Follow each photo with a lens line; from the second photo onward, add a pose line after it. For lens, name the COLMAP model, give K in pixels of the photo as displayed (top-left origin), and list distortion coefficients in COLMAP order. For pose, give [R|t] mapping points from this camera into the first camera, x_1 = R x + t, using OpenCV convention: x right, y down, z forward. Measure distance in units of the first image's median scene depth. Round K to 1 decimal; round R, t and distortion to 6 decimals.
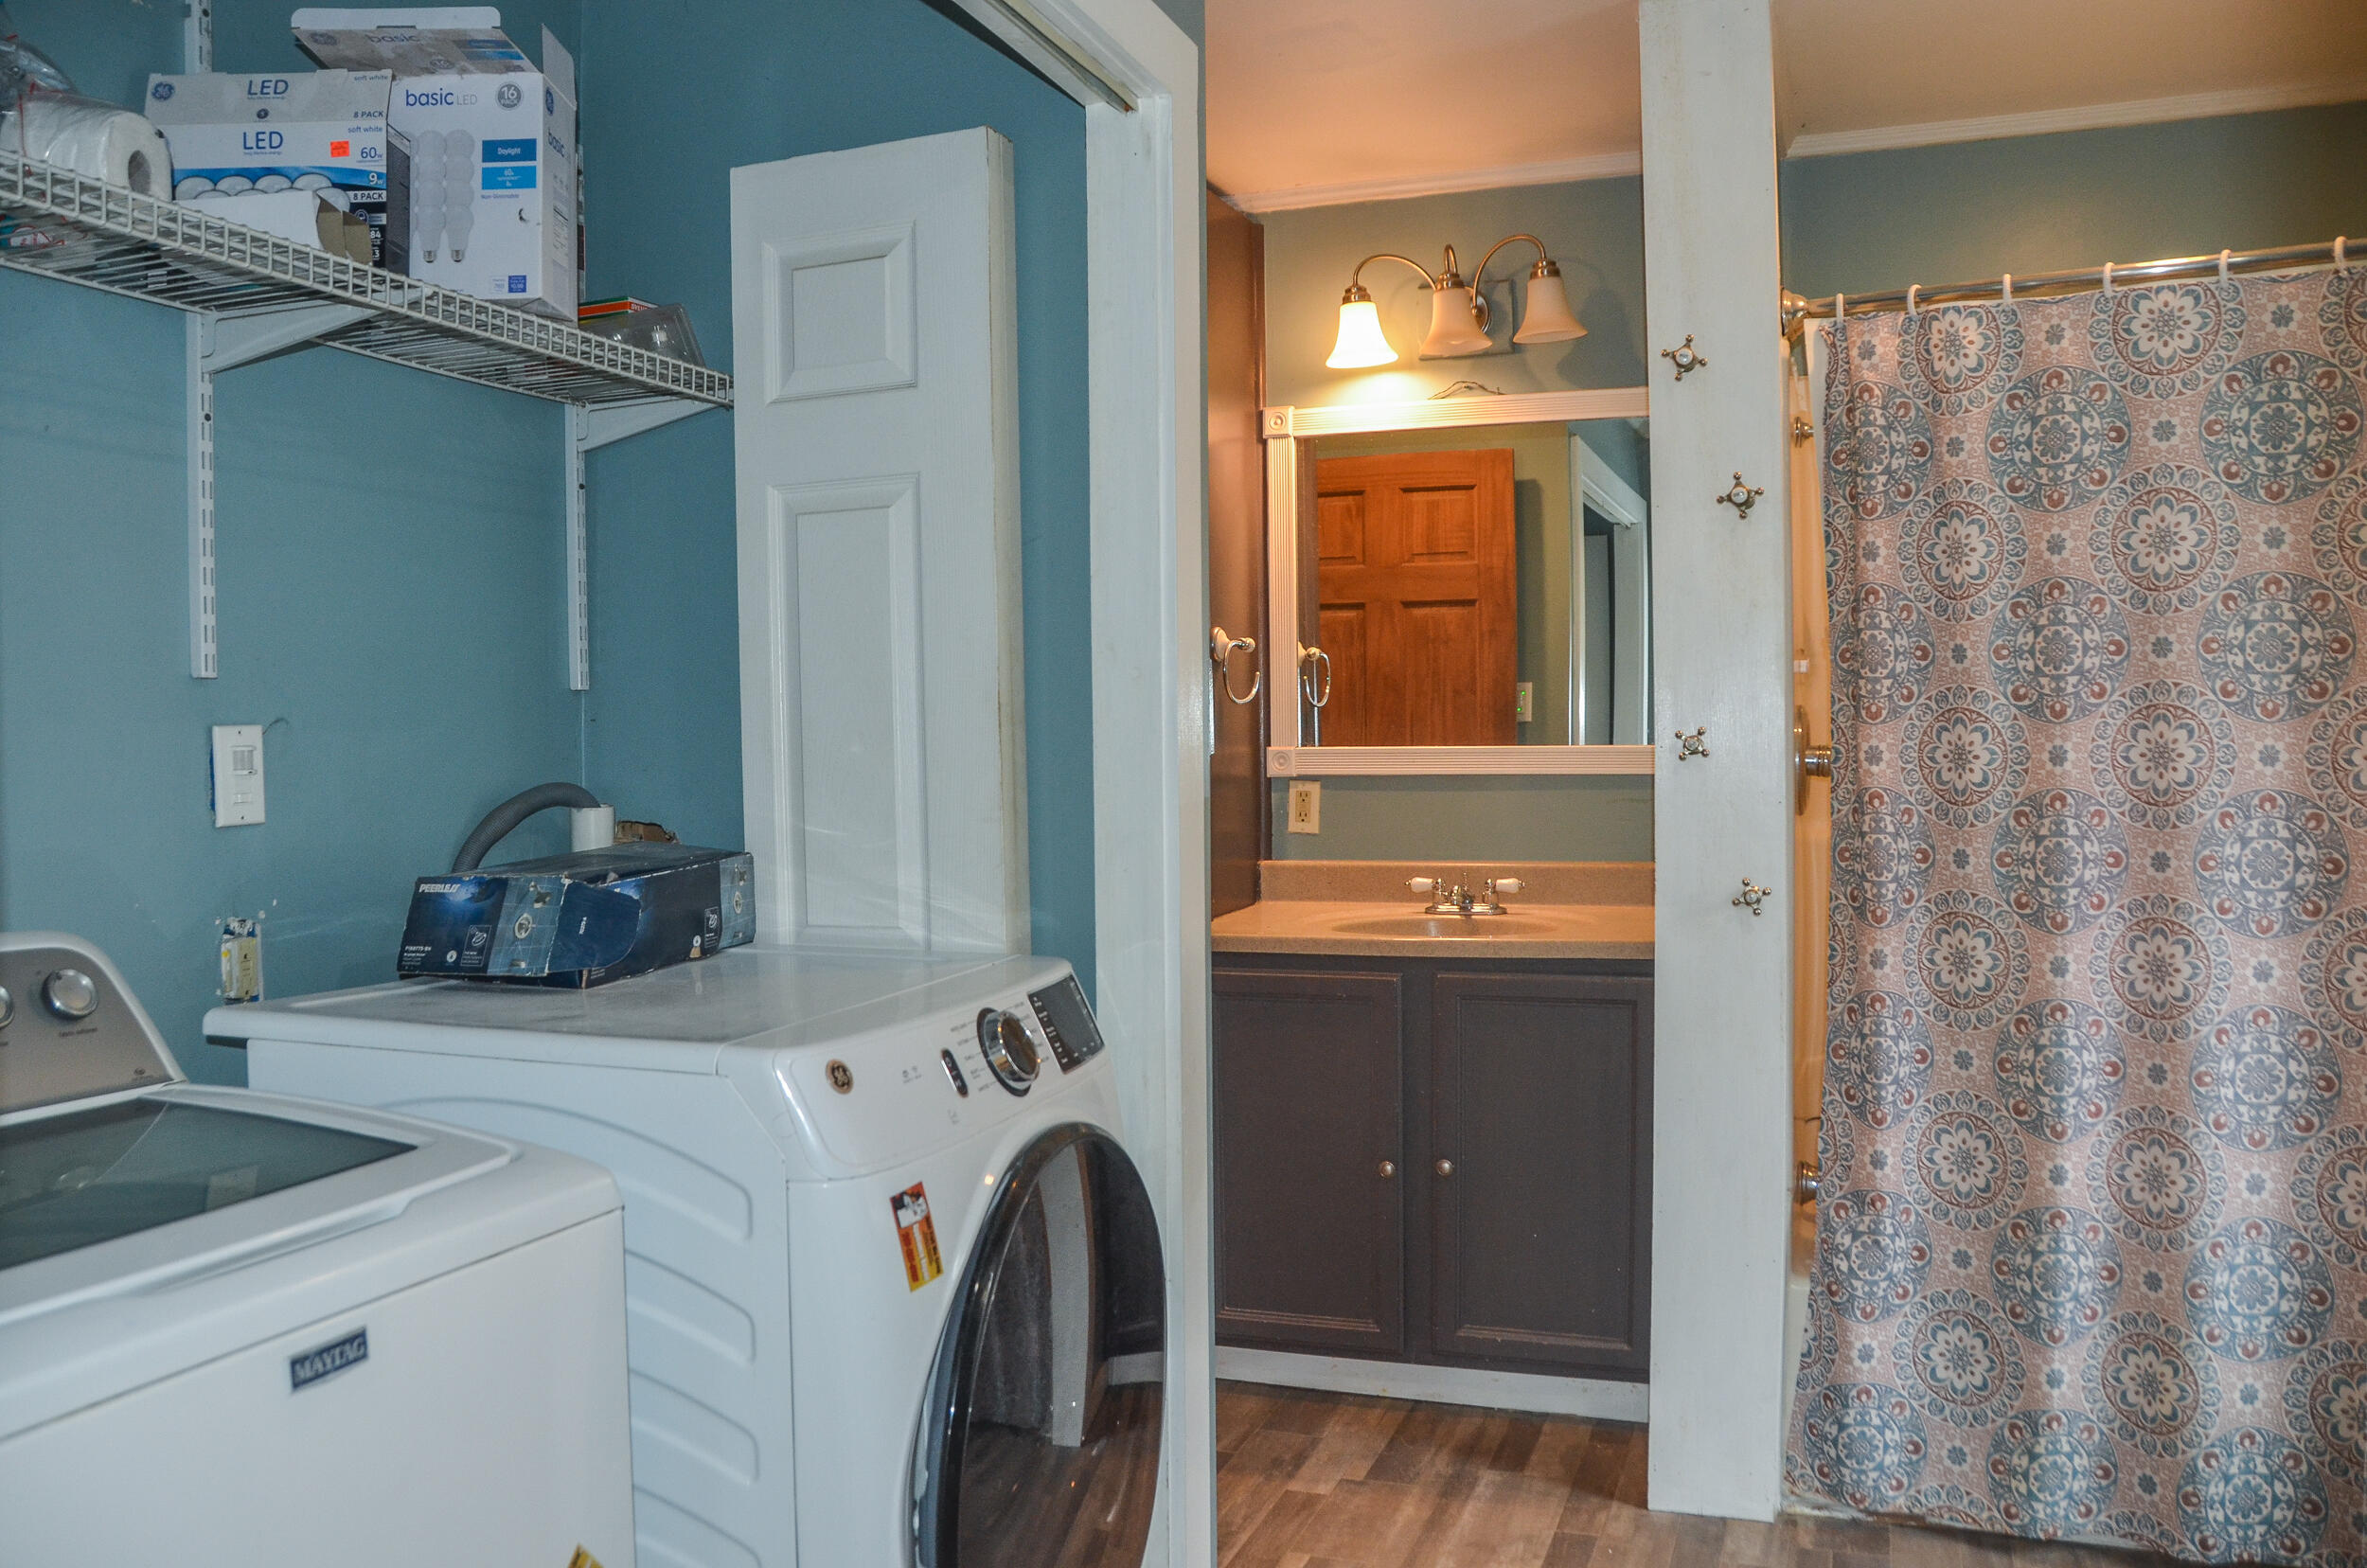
lens RADIAL K [[1843.1, 0, 1164.1], [0, 1843.1, 804.8], [0, 0, 1]] dist [-0.162230, 0.115753]
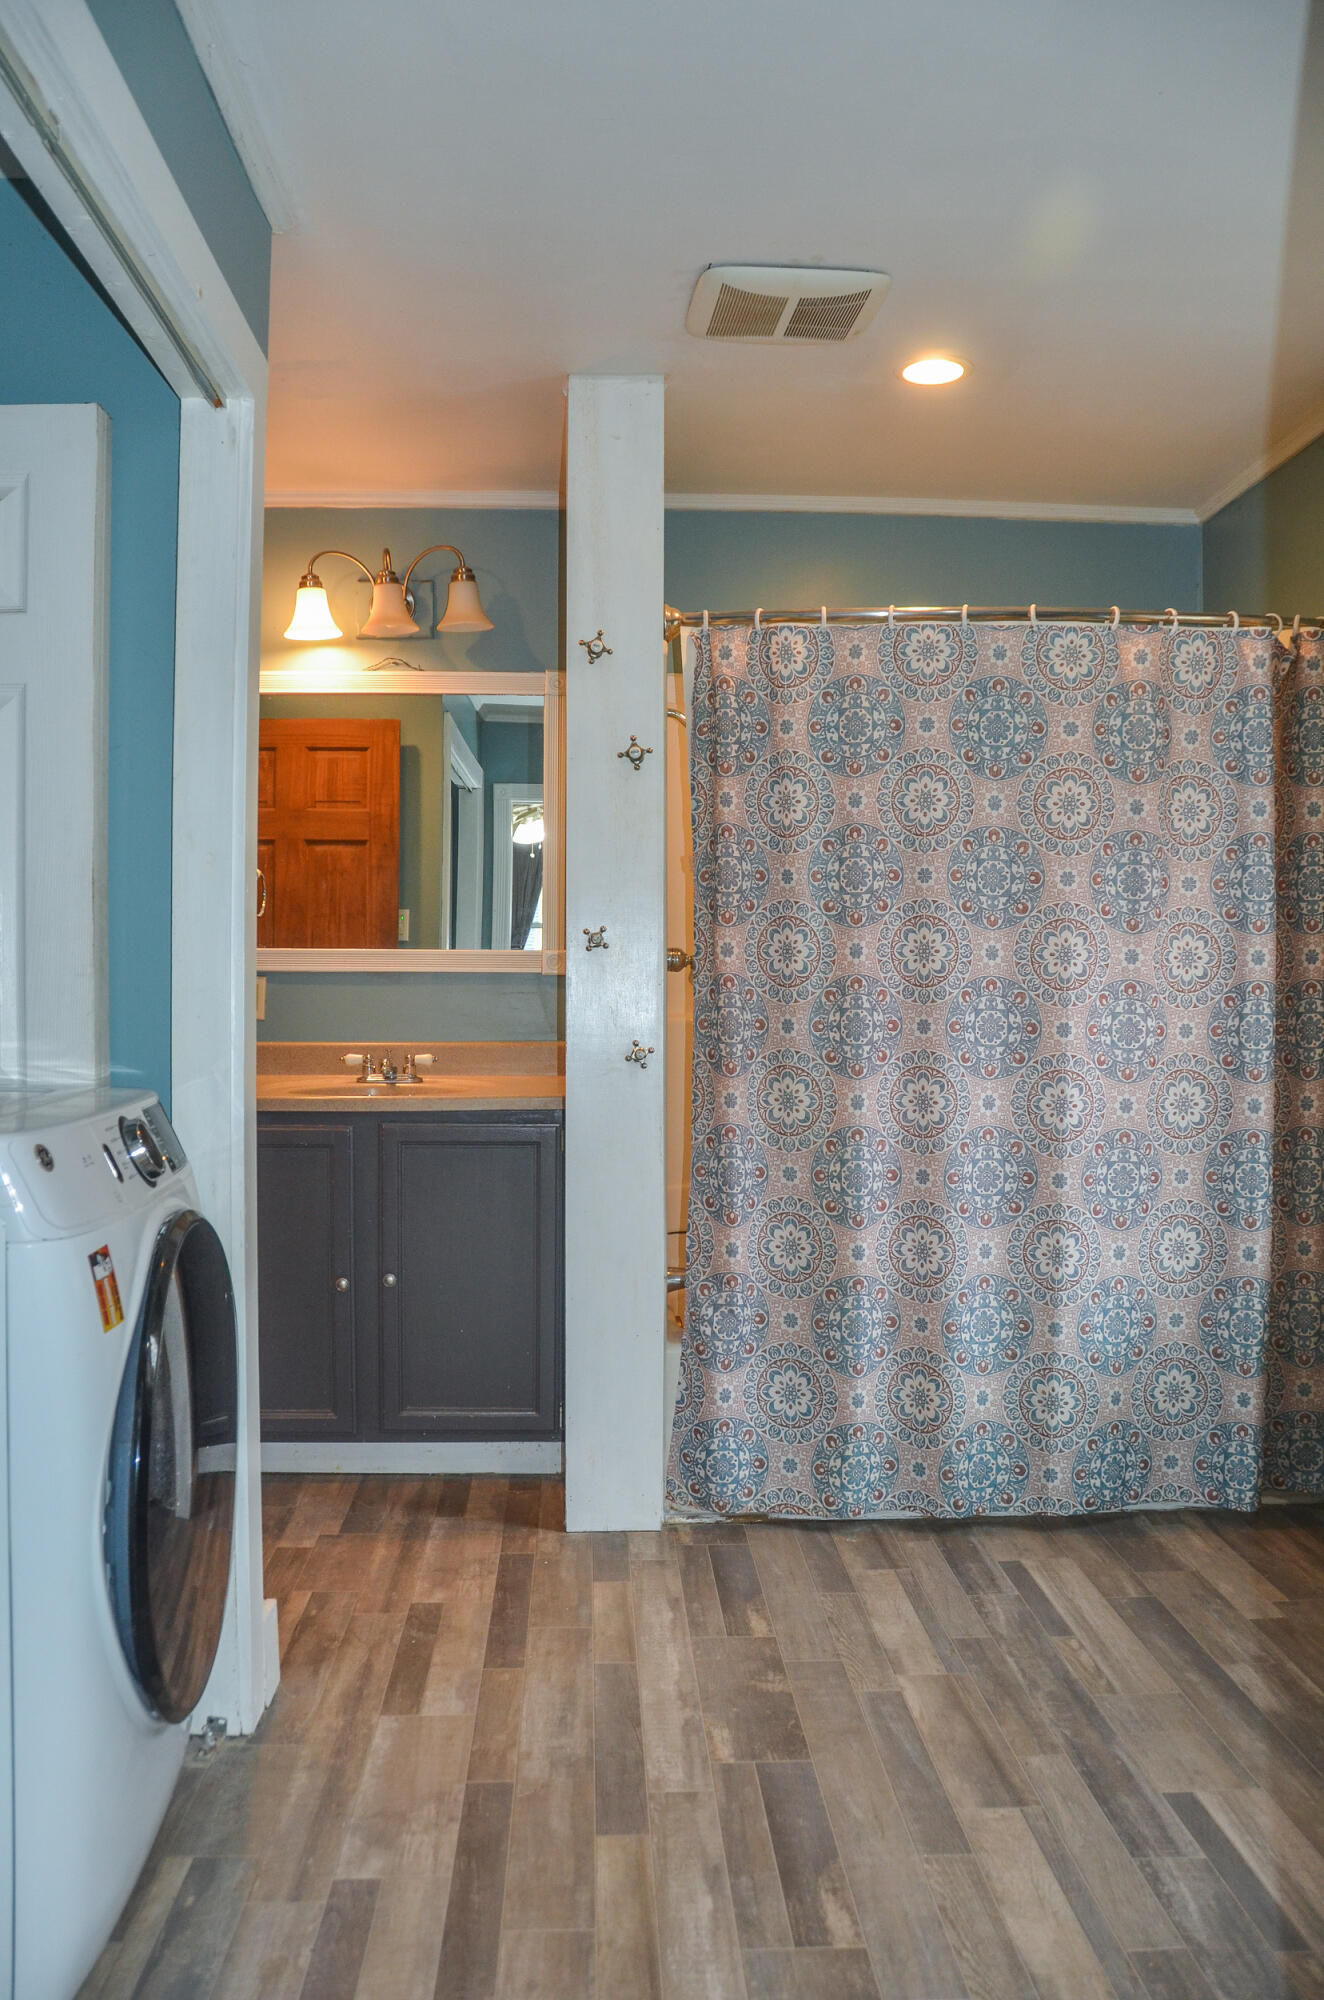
lens RADIAL K [[1557.3, 0, 645.7], [0, 1557.3, 991.3], [0, 0, 1]] dist [-0.162230, 0.115753]
pose [[0.919261, 0.014231, 0.393391, -0.121124], [-0.002069, 0.999507, -0.031322, 0.040252], [-0.393642, 0.027979, 0.918838, -0.049720]]
